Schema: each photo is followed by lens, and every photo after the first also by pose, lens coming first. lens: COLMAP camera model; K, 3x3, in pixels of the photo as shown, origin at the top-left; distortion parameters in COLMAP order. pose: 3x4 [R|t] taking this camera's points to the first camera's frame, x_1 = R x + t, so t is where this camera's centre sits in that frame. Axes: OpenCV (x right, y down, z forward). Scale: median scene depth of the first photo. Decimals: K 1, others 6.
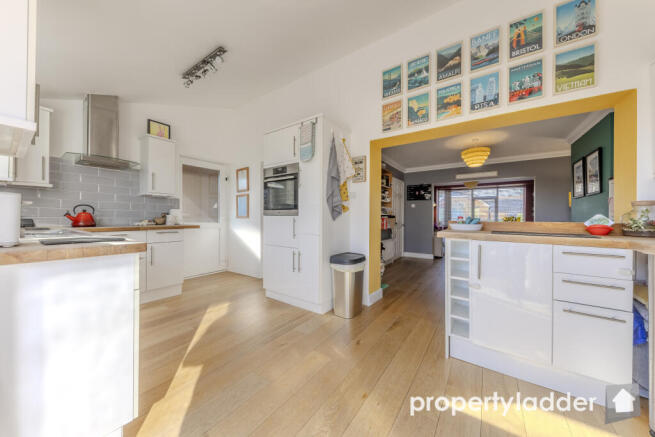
lens RADIAL K [[224.2, 0, 328.9], [0, 224.2, 219.9], [0, 0, 1]] dist [0.000515, -0.000027]
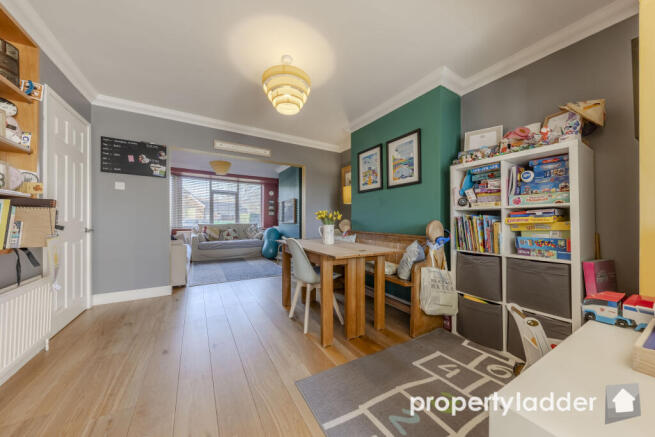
lens RADIAL K [[224.2, 0, 328.9], [0, 224.2, 219.9], [0, 0, 1]] dist [0.000515, -0.000027]
pose [[0.407269, -0.001713, 0.913307, 0.101717], [0.004940, 0.999988, -0.000327, 0.005035], [-0.913295, 0.004644, 0.407272, 0.323943]]
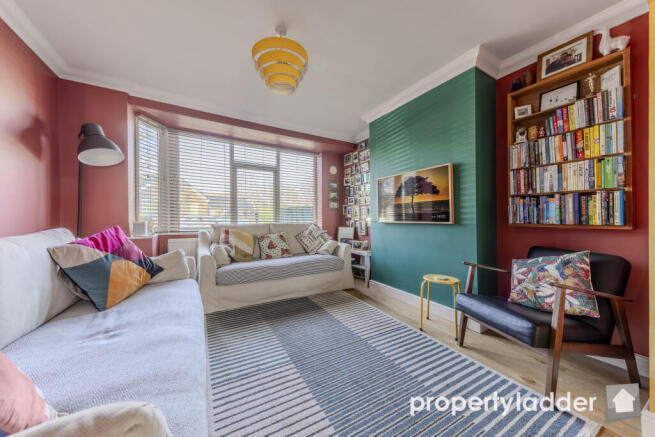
lens RADIAL K [[226.6, 0, 327.5], [0, 226.6, 218.5], [0, 0, 1]] dist [-0.034152, 0.000004]
pose [[0.422542, -0.002364, 0.906340, 0.348917], [0.004430, 0.999990, 0.000543, 0.007698], [-0.906333, 0.003785, 0.422548, 0.689837]]
